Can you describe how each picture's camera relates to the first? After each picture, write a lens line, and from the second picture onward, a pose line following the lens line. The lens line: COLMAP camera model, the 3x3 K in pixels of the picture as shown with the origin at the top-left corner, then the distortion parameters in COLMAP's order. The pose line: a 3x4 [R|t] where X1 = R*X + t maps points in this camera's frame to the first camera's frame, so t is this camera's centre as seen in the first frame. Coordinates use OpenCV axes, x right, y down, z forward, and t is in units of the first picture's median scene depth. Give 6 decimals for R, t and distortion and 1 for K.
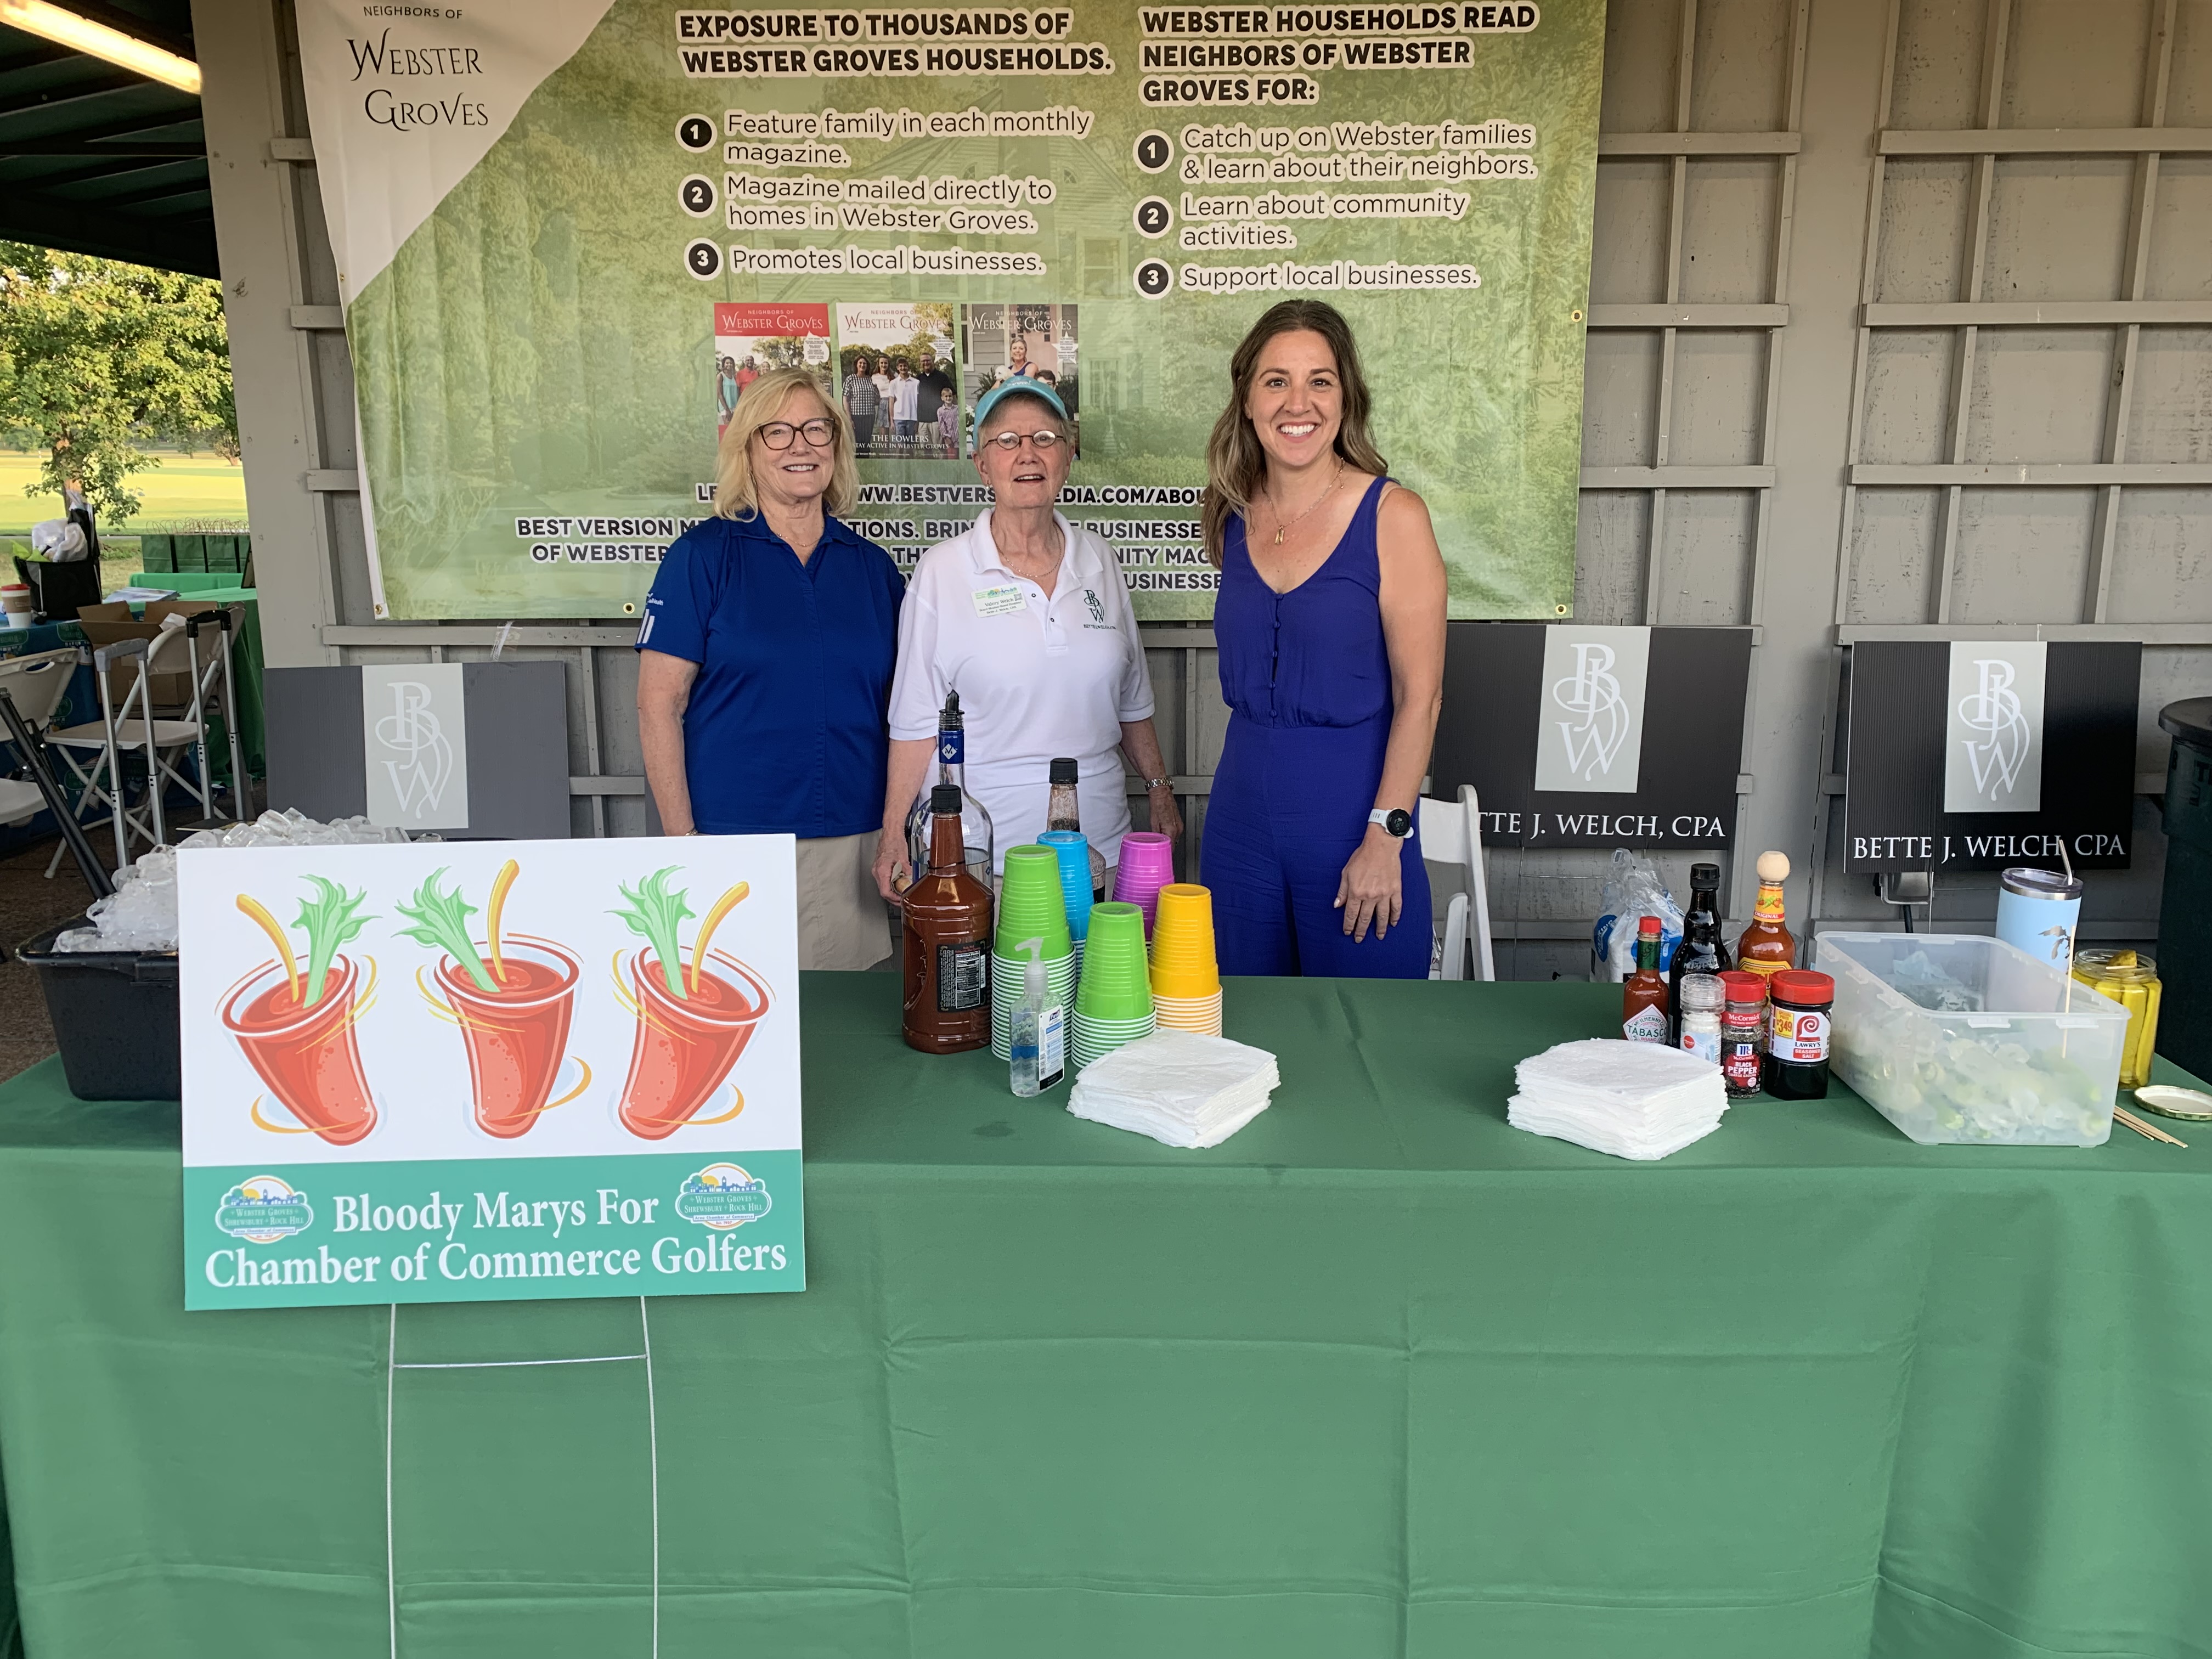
lens RADIAL K [[1684.2, 0, 1107.8], [0, 1684.2, 829.2], [0, 0, 1]] dist [0.000491, -0.000624]
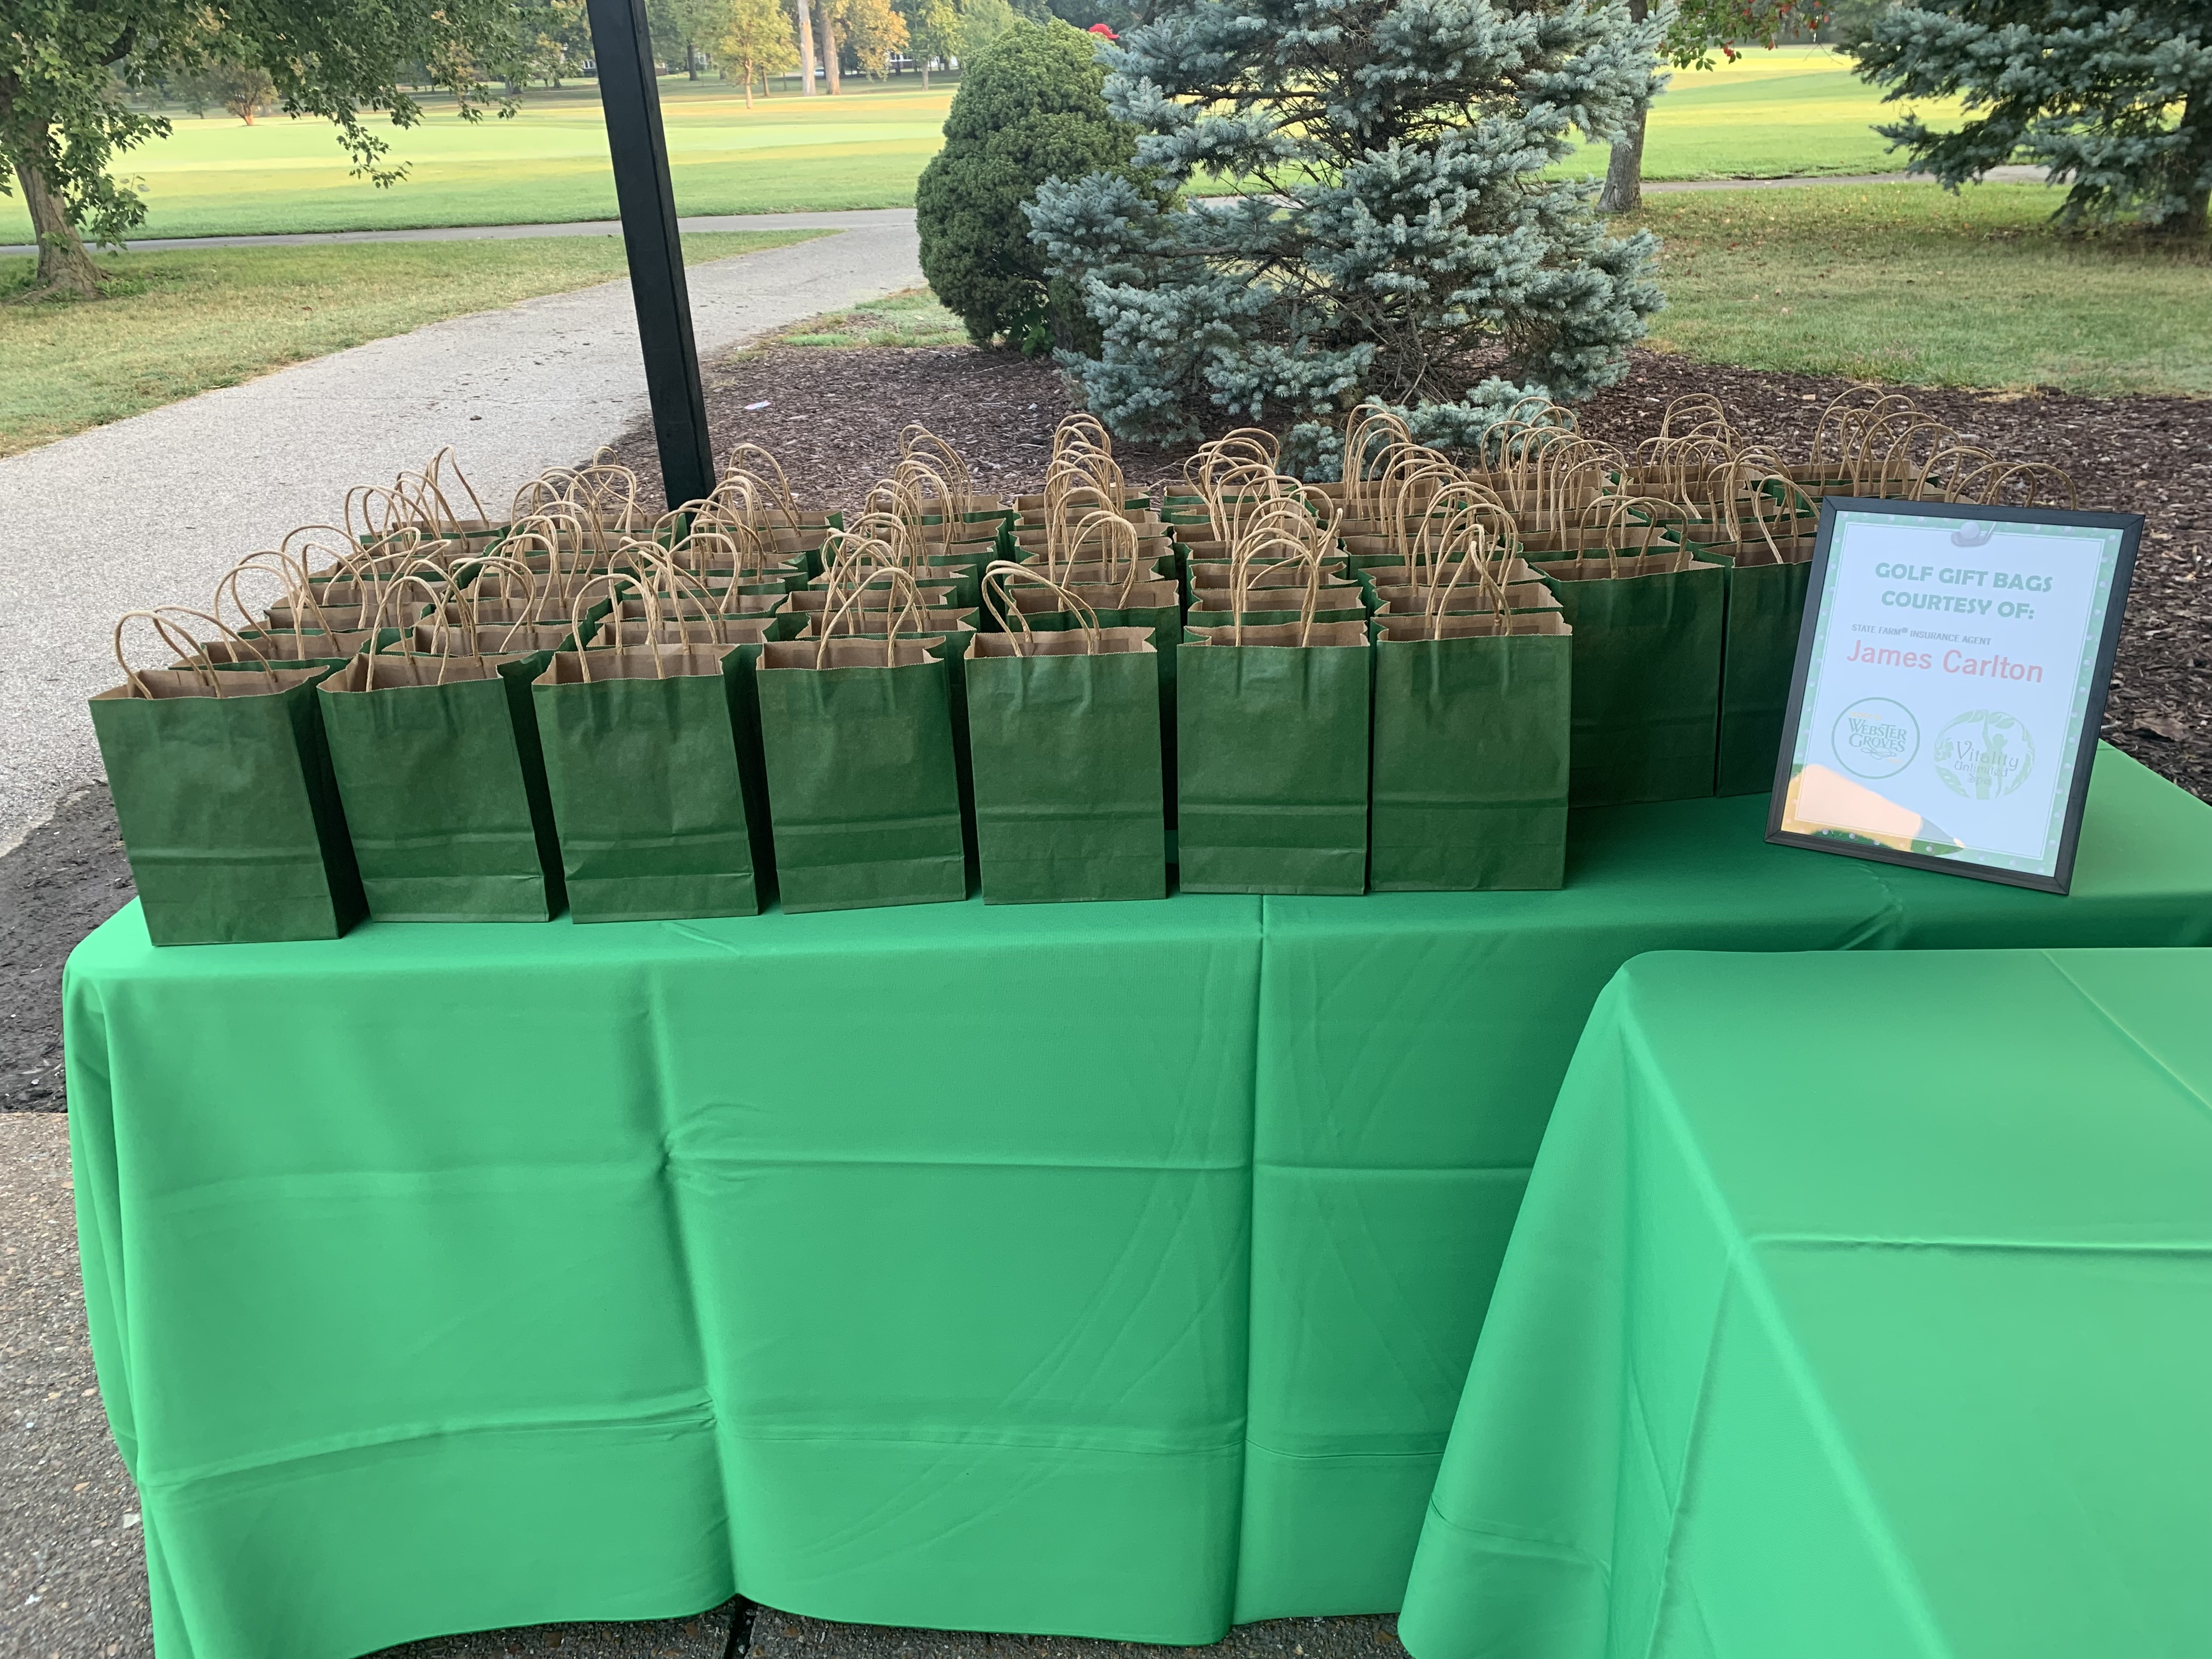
lens RADIAL K [[1684.2, 0, 1103.6], [0, 1684.2, 829.1], [0, 0, 1]] dist [0.000491, -0.000624]
pose [[0.998686, -0.026074, -0.044126, -0.224315], [0.034461, 0.978876, 0.201529, -0.087873], [0.037939, -0.202785, 0.978488, 0.400208]]
